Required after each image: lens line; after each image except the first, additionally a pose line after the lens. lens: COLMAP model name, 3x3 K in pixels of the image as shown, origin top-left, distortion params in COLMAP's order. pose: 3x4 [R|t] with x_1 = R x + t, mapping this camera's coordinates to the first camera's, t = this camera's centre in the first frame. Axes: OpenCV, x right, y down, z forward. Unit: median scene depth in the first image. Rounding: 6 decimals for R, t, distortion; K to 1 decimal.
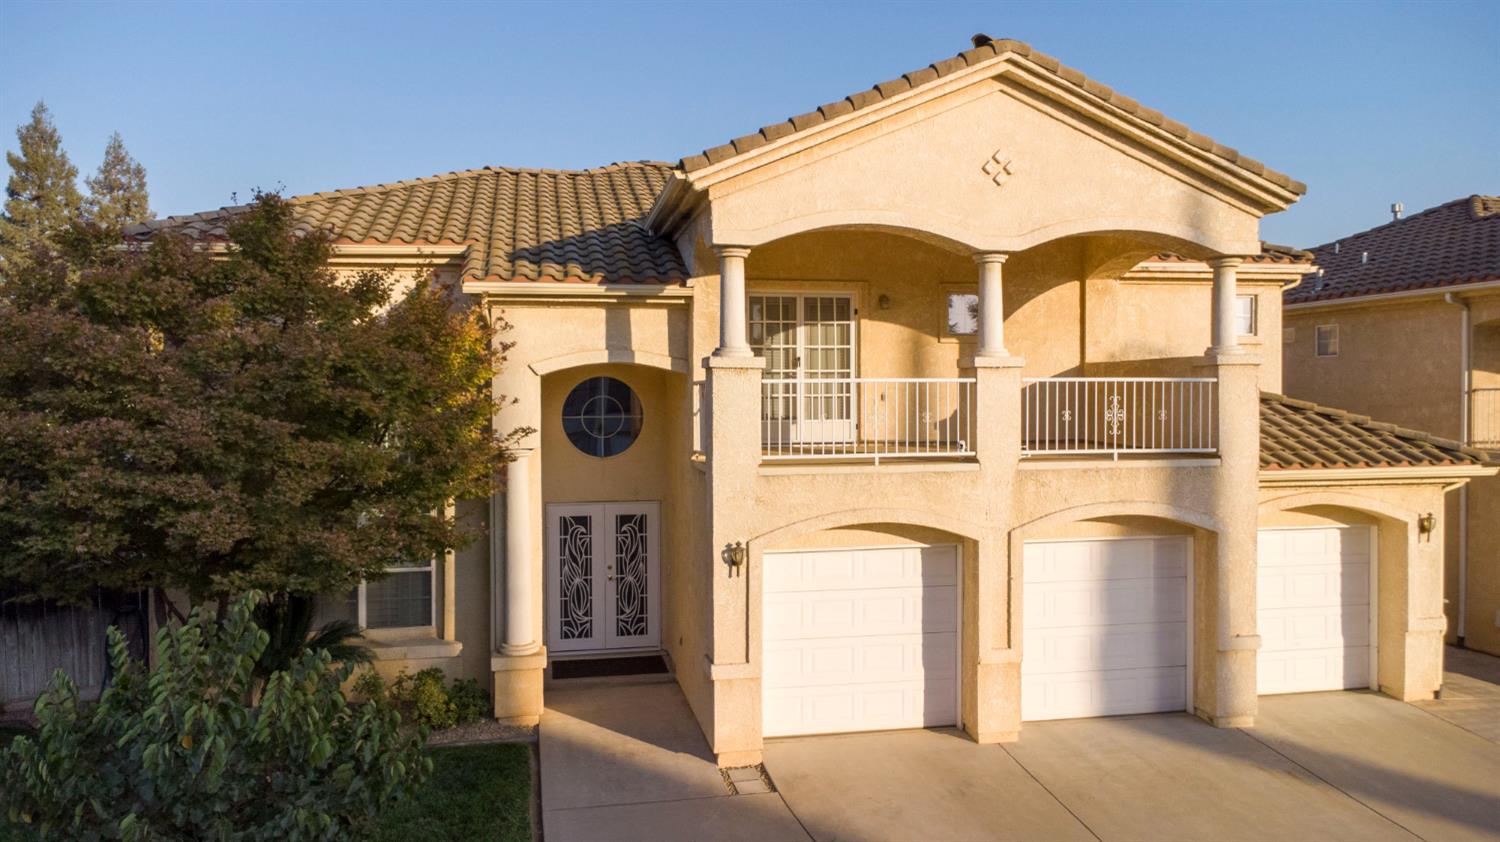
lens RADIAL K [[1094.3, 0, 753.5], [0, 1094.3, 416.6], [0, 0, 1]] dist [0.052730, -0.086818]
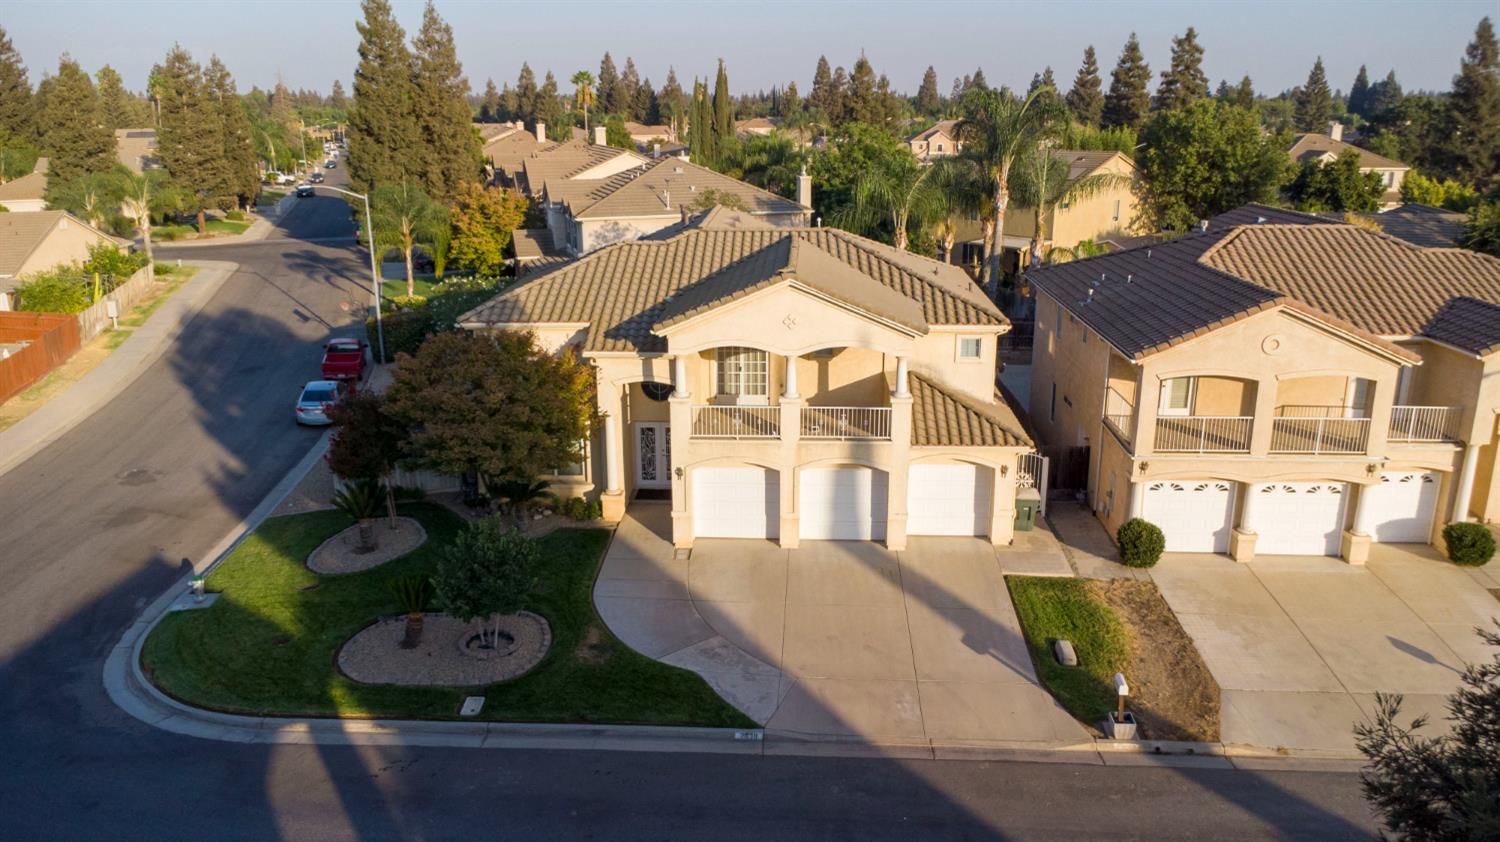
lens RADIAL K [[1094.3, 0, 753.5], [0, 1094.3, 416.6], [0, 0, 1]] dist [0.052730, -0.086818]
pose [[0.968245, 0.069467, -0.240160, 0.676032], [-0.005463, 0.966271, 0.257471, -0.589593], [0.249945, -0.247983, 0.935966, -1.191843]]
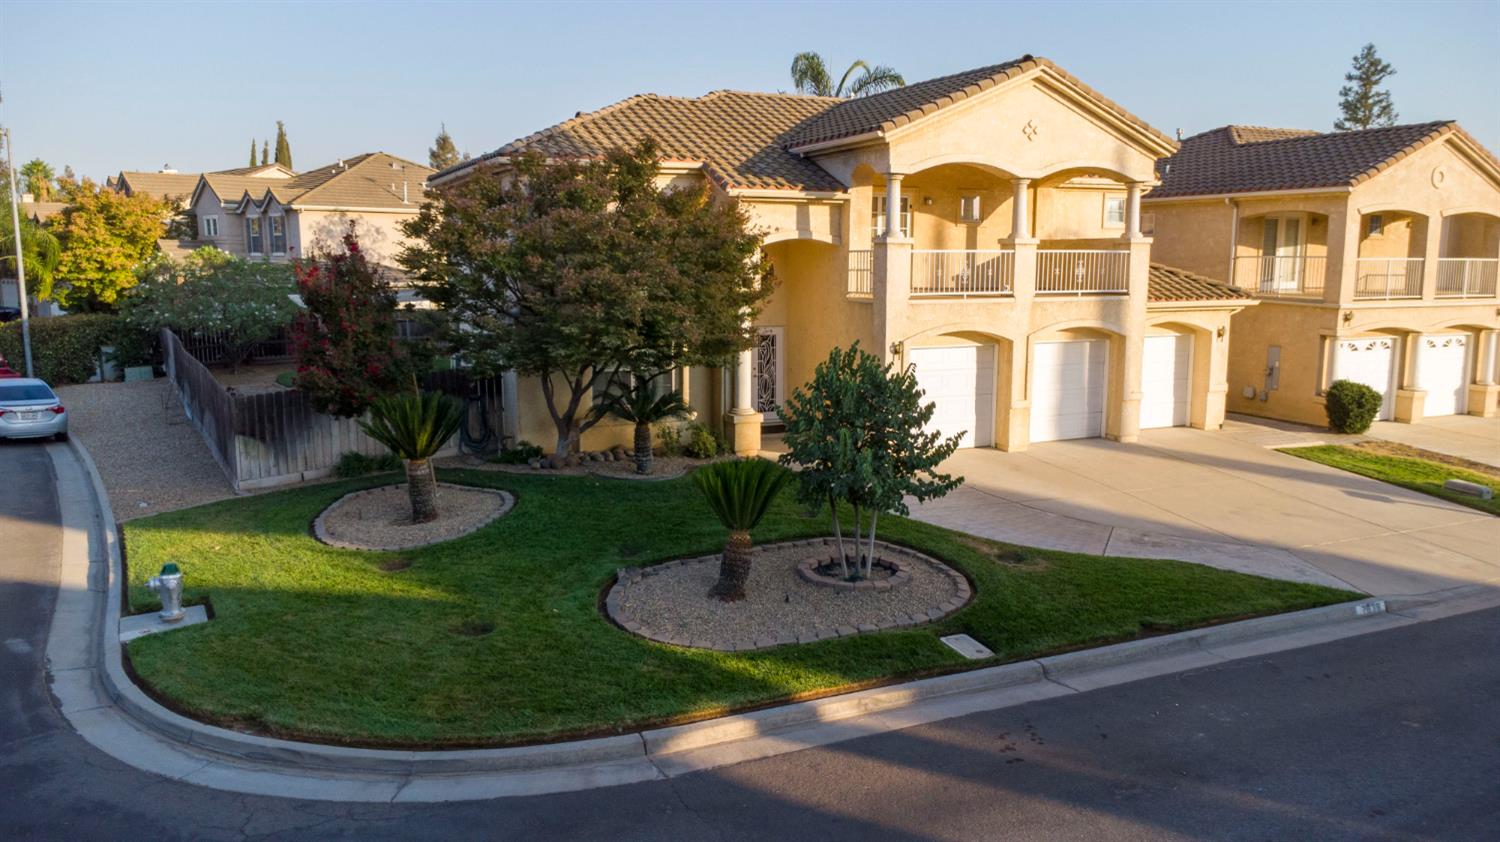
lens RADIAL K [[1094.3, 0, 753.5], [0, 1094.3, 416.6], [0, 0, 1]] dist [0.052730, -0.086818]
pose [[0.973518, -0.026543, 0.227063, -0.578175], [-0.002168, 0.992120, 0.125273, 0.010174], [-0.228599, -0.122448, 0.965789, -0.616500]]
